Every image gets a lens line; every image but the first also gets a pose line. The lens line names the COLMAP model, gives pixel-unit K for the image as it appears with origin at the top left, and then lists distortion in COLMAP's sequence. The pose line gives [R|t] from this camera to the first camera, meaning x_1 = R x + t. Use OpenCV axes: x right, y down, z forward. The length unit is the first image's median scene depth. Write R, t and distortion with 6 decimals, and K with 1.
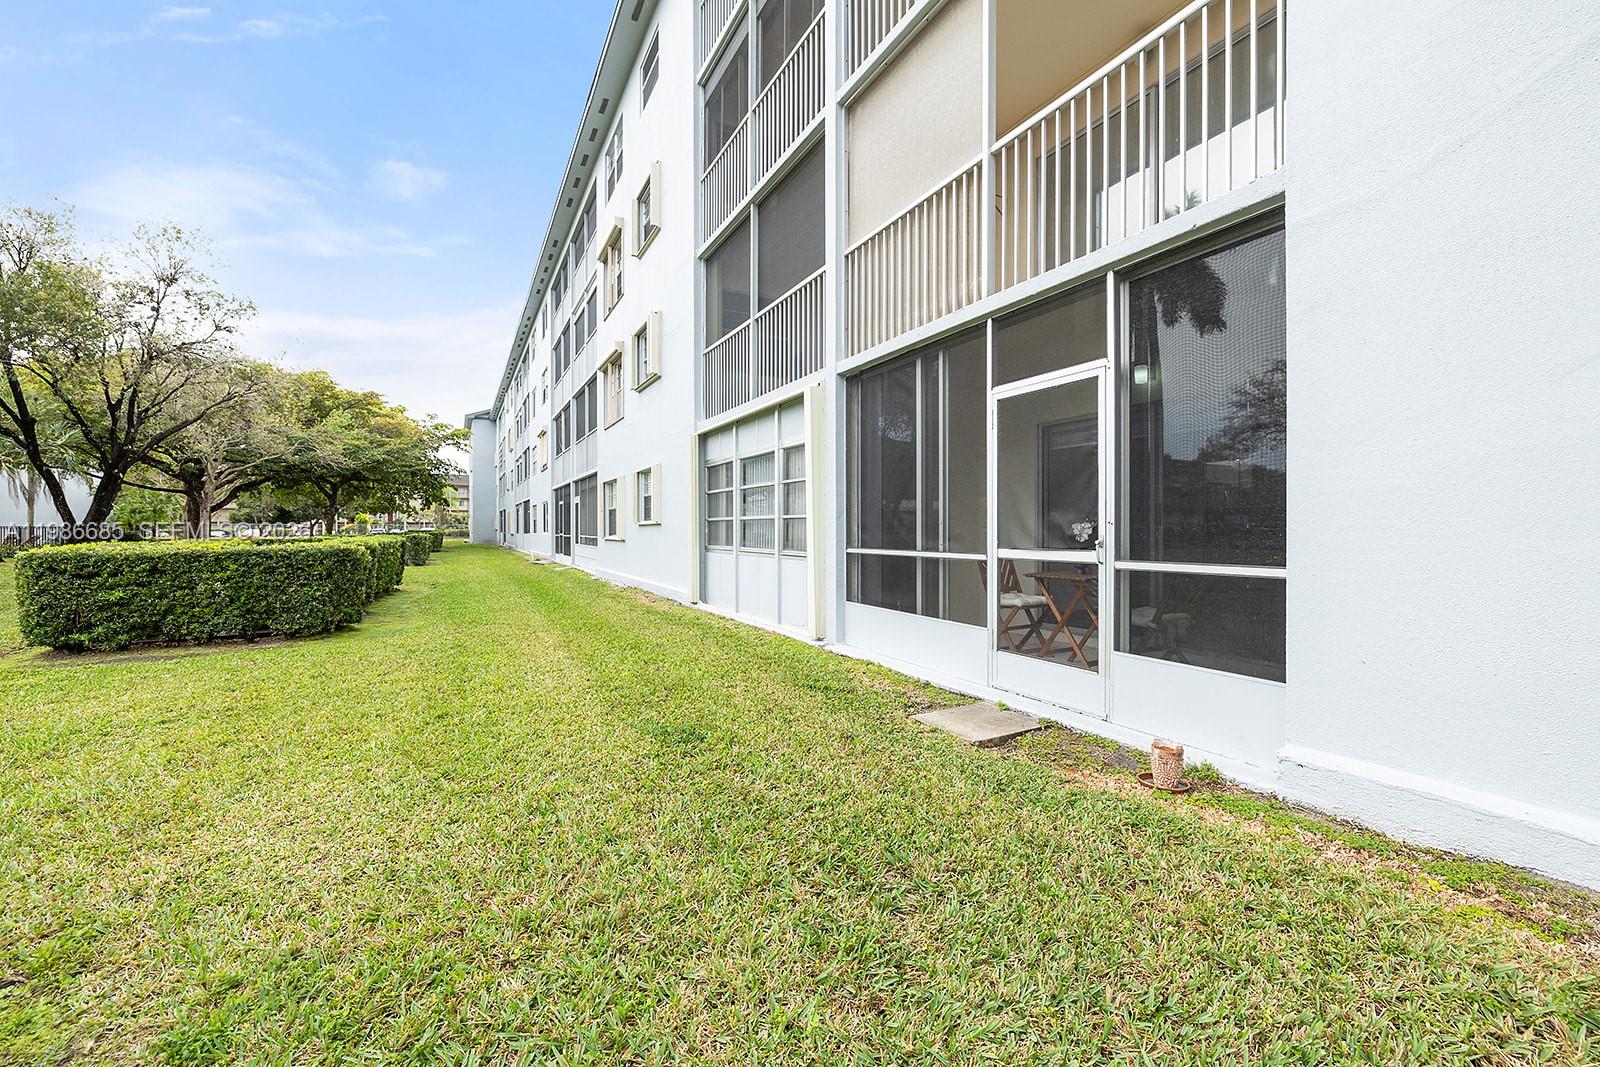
lens RADIAL K [[672.5, 0, 787.6], [0, 672.5, 529.3], [0, 0, 1]] dist [-0.000422, 0.000008]
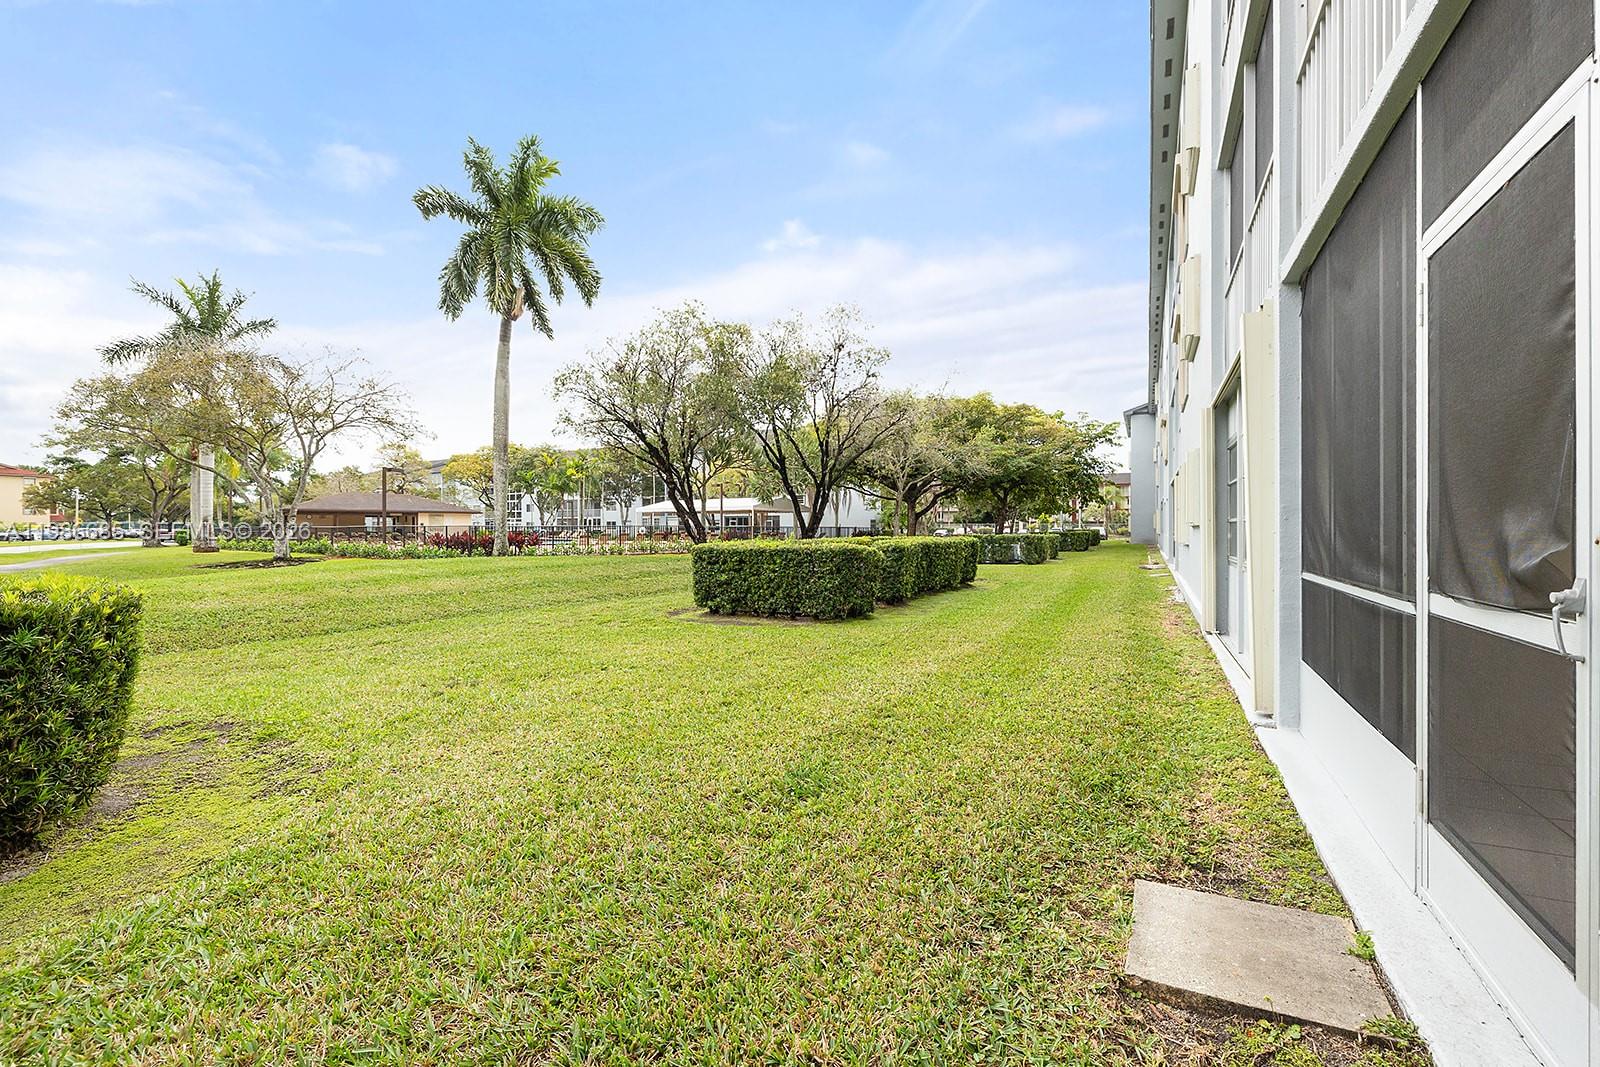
lens RADIAL K [[672.5, 0, 793.0], [0, 672.5, 527.7], [0, 0, 1]] dist [-0.000422, 0.000008]
pose [[0.591297, -0.001338, -0.806453, 0.122725], [0.001962, 0.999998, -0.000220, -0.004080], [0.806451, -0.001452, 0.591299, 0.115724]]
